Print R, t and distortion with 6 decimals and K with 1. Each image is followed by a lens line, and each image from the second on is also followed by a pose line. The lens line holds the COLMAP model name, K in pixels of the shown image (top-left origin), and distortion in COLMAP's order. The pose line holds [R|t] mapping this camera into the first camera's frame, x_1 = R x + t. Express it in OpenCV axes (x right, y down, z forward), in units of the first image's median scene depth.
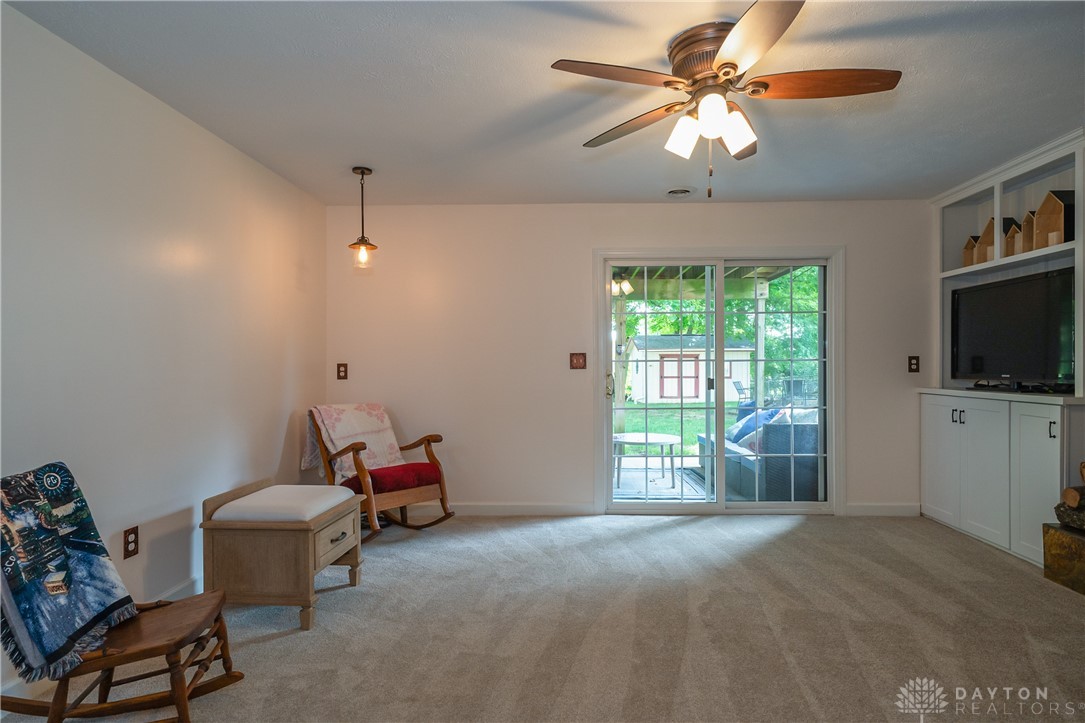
lens RADIAL K [[597.6, 0, 520.4], [0, 597.6, 361.5], [0, 0, 1]] dist [0.004315, 0.002300]
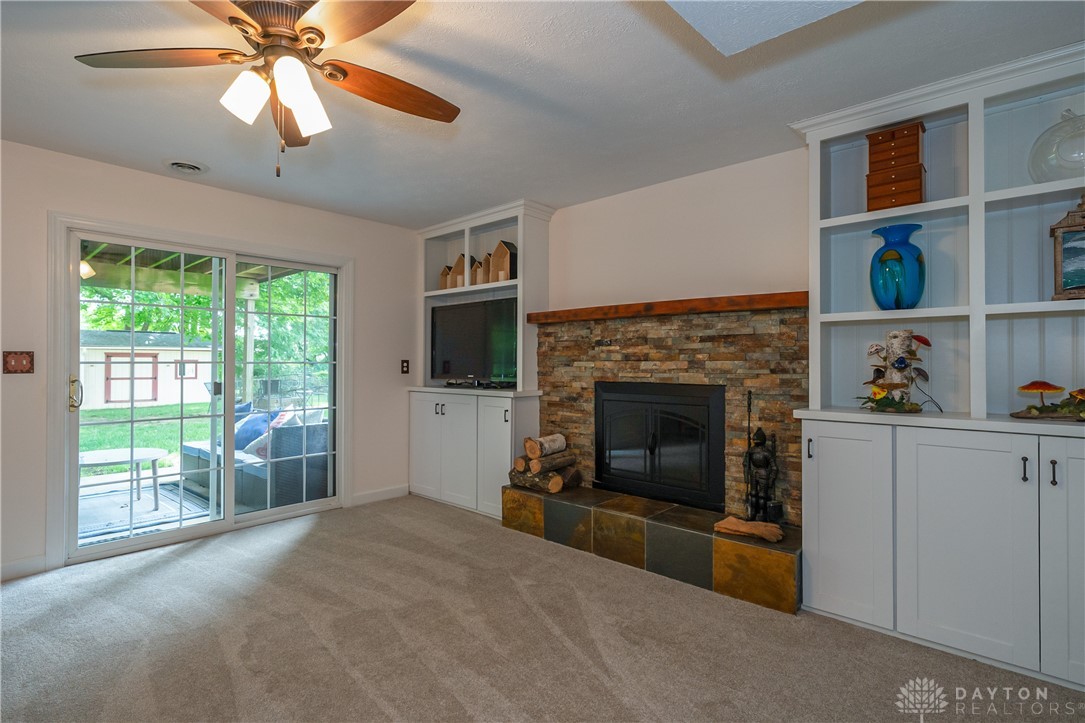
lens RADIAL K [[551.8, 0, 514.9], [0, 551.8, 358.1], [0, 0, 1]] dist [0.010161, -0.000613]
pose [[0.636270, 0.010188, 0.771399, -0.049710], [-0.006120, 0.999948, -0.008159, -0.005279], [-0.771442, 0.000470, 0.636299, 0.141760]]
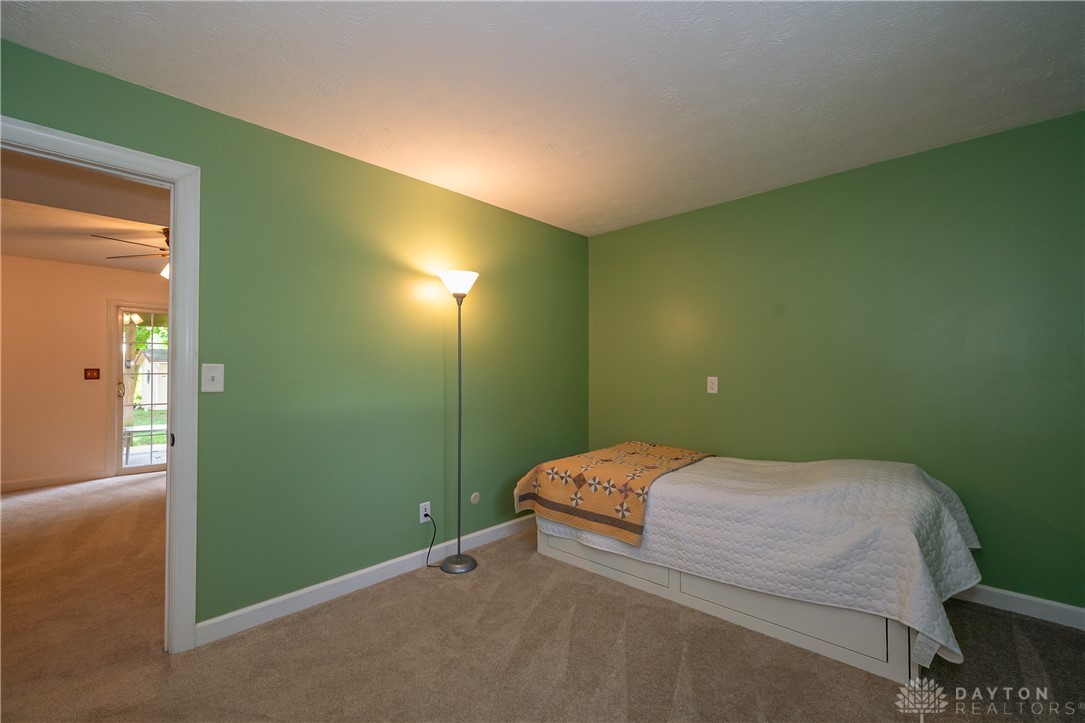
lens RADIAL K [[452.3, 0, 533.2], [0, 452.3, 370.6], [0, 0, 1]] dist [-0.001304, -0.000315]
pose [[0.624018, 0.012919, 0.781303, -0.114973], [-0.007178, 0.999916, -0.010801, -0.006200], [-0.781377, 0.001132, 0.624059, -0.650924]]
